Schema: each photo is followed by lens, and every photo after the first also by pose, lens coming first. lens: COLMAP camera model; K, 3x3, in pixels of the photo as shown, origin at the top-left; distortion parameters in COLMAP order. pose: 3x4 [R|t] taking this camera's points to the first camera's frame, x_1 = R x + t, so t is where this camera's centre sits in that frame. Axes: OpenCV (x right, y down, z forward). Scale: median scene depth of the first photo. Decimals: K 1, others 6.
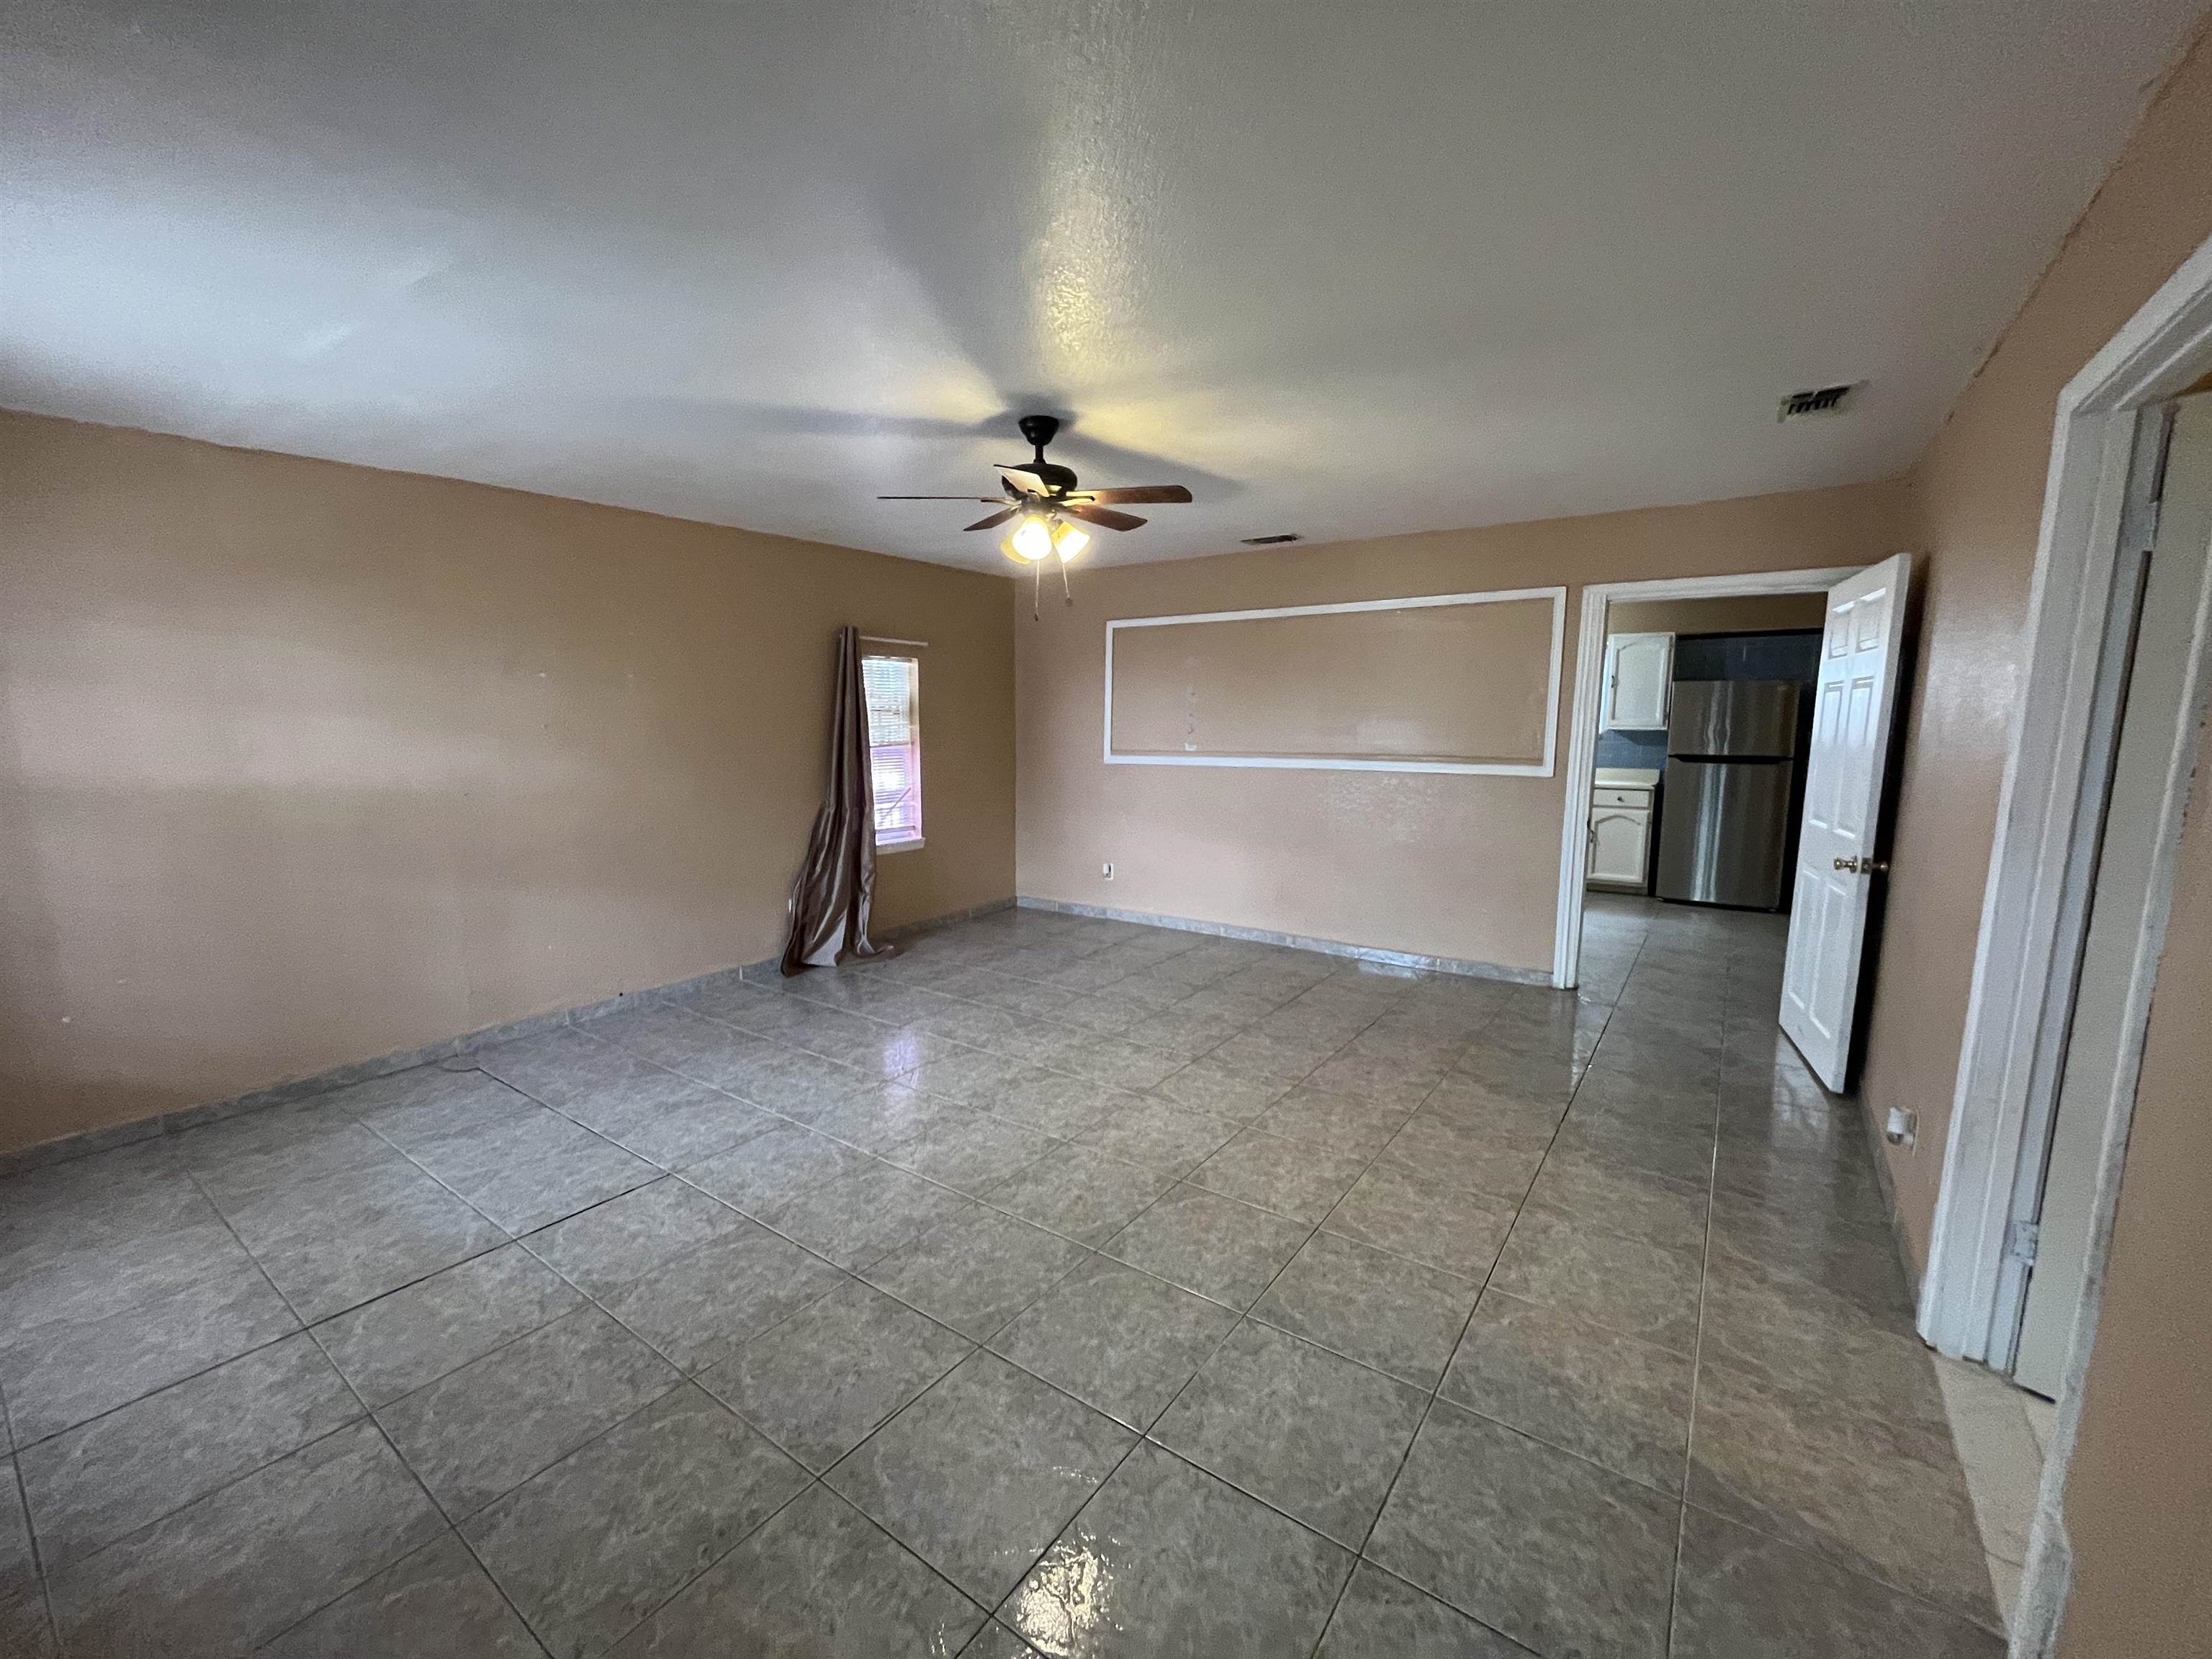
lens RADIAL K [[894.4, 0, 1101.6], [0, 894.4, 833.4], [0, 0, 1]] dist [-0.004062, 0.000239]
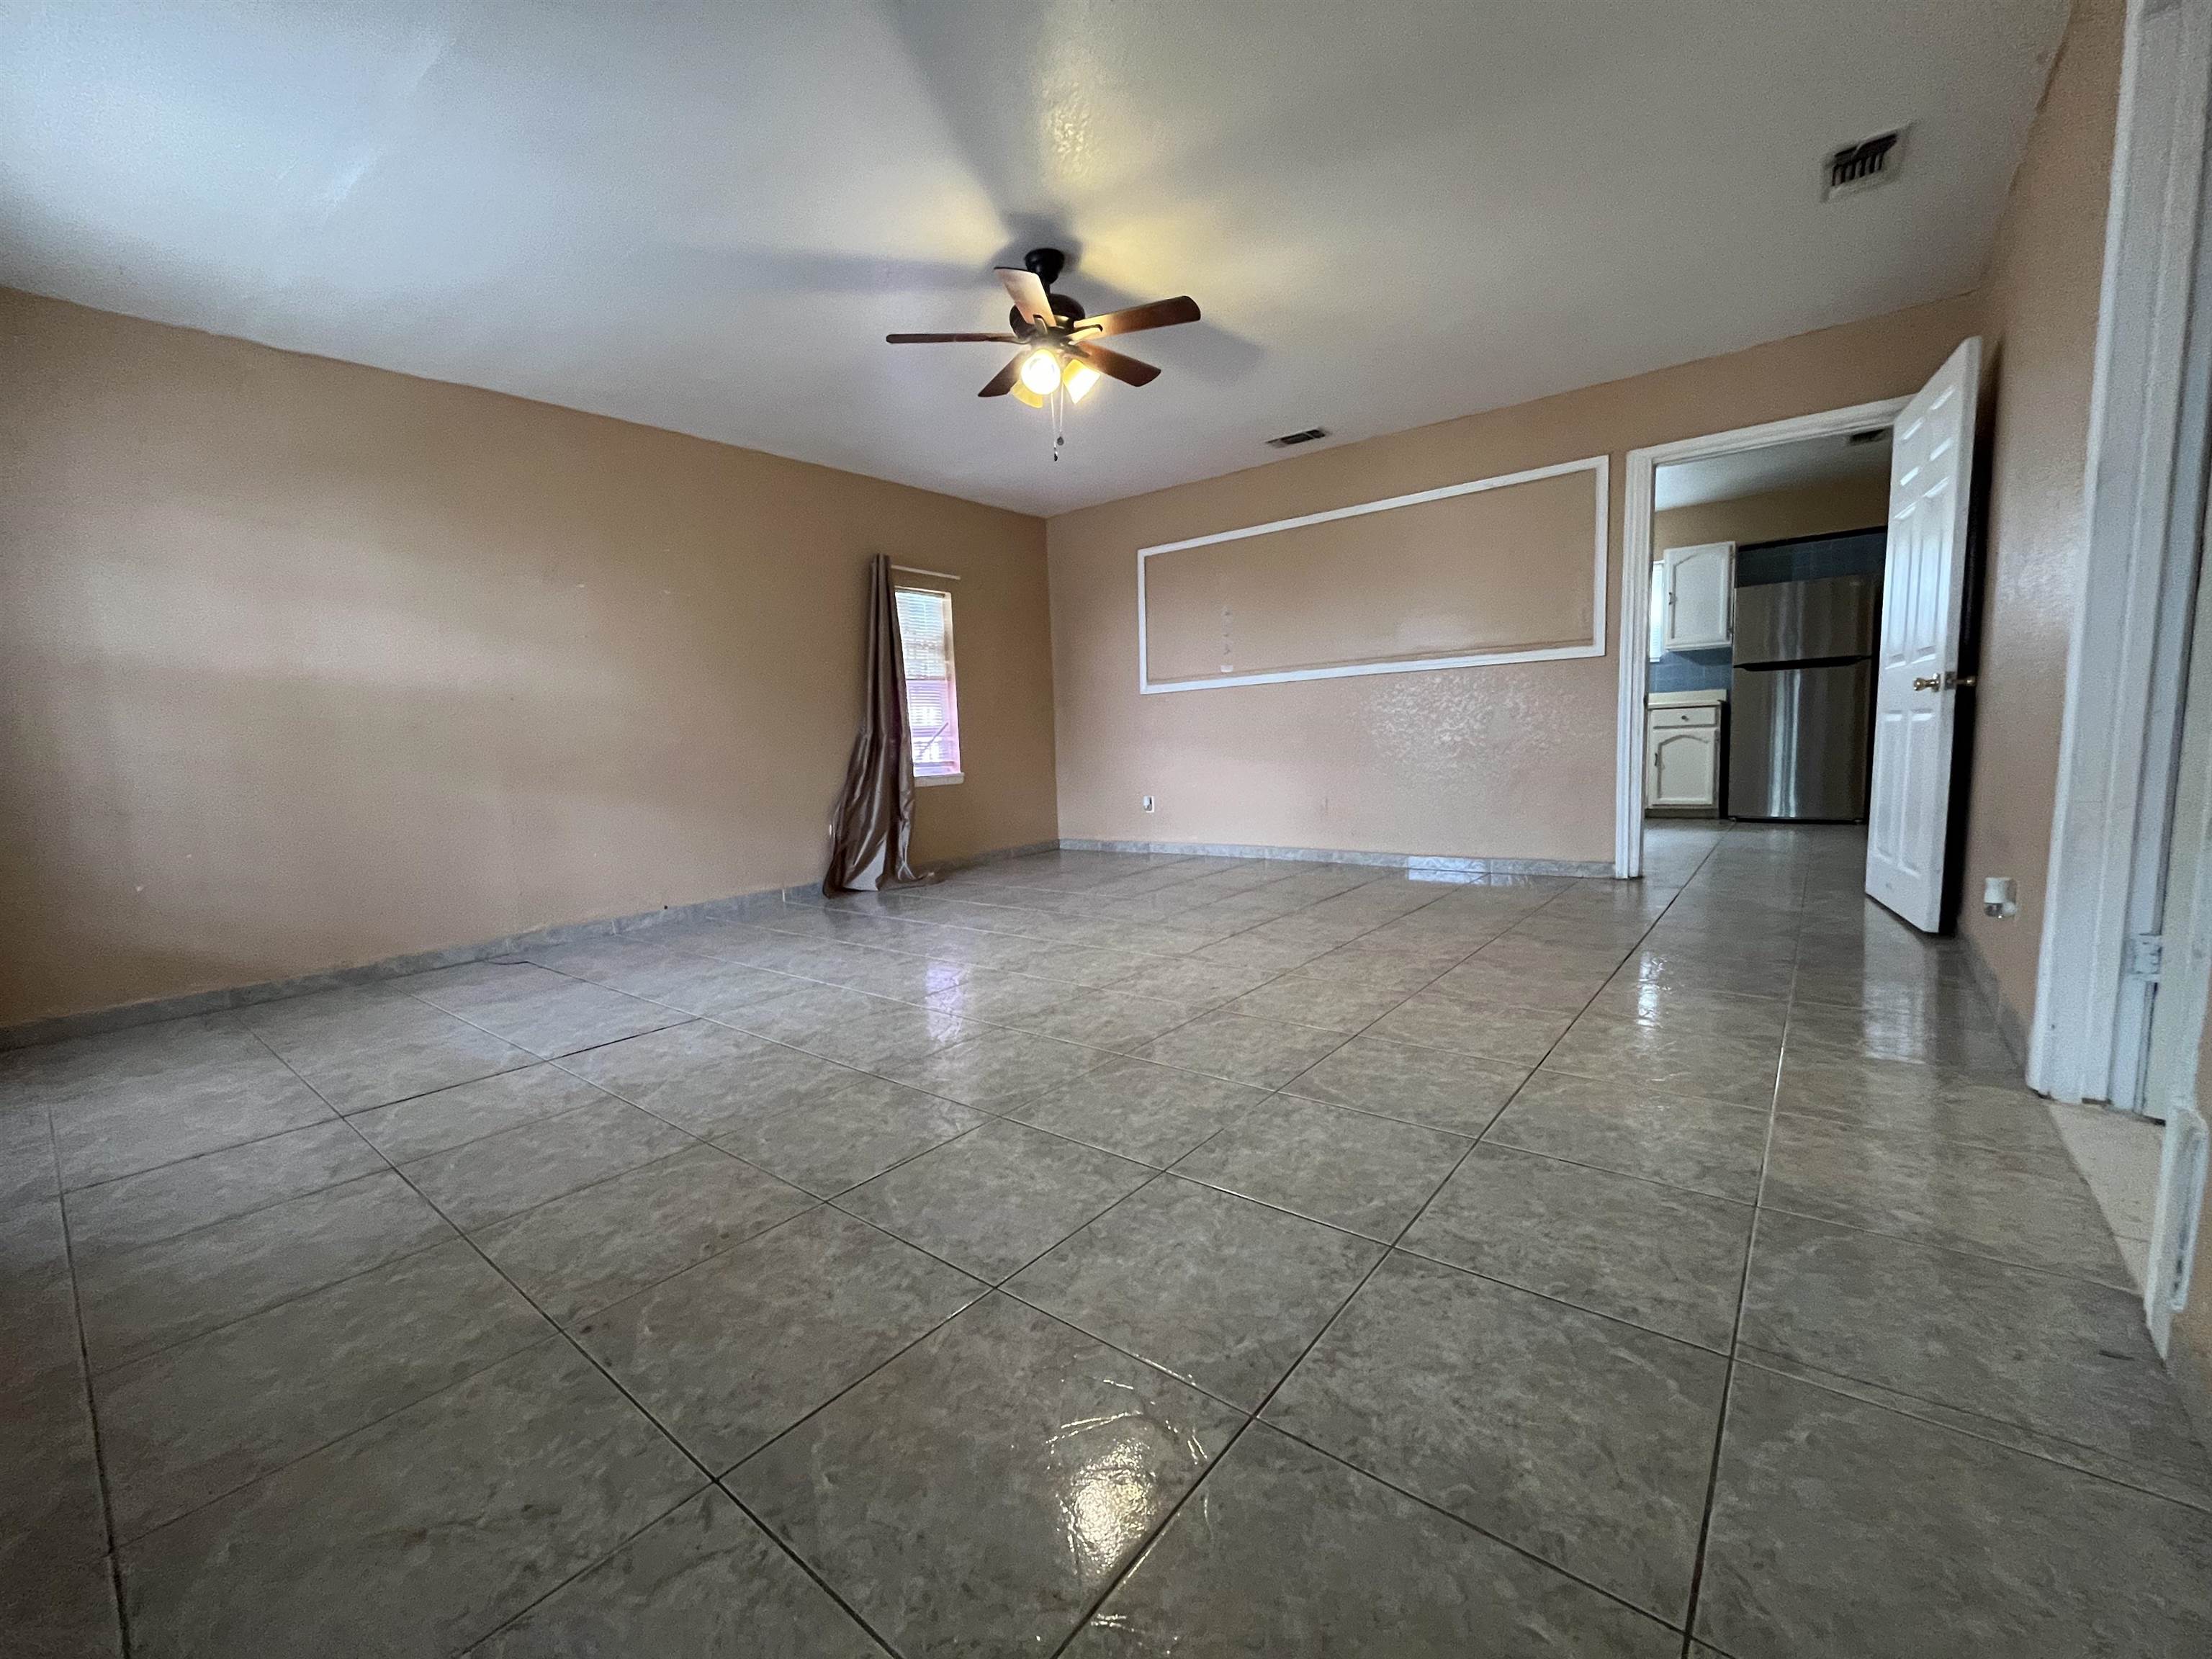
lens RADIAL K [[895.4, 0, 1100.5], [0, 895.4, 832.1], [0, 0, 1]] dist [-0.002149, -0.000291]
pose [[0.997357, -0.036387, -0.062891, 0.031070], [0.034896, 0.999087, -0.024647, 0.200972], [0.063731, 0.022387, 0.997716, 0.022155]]
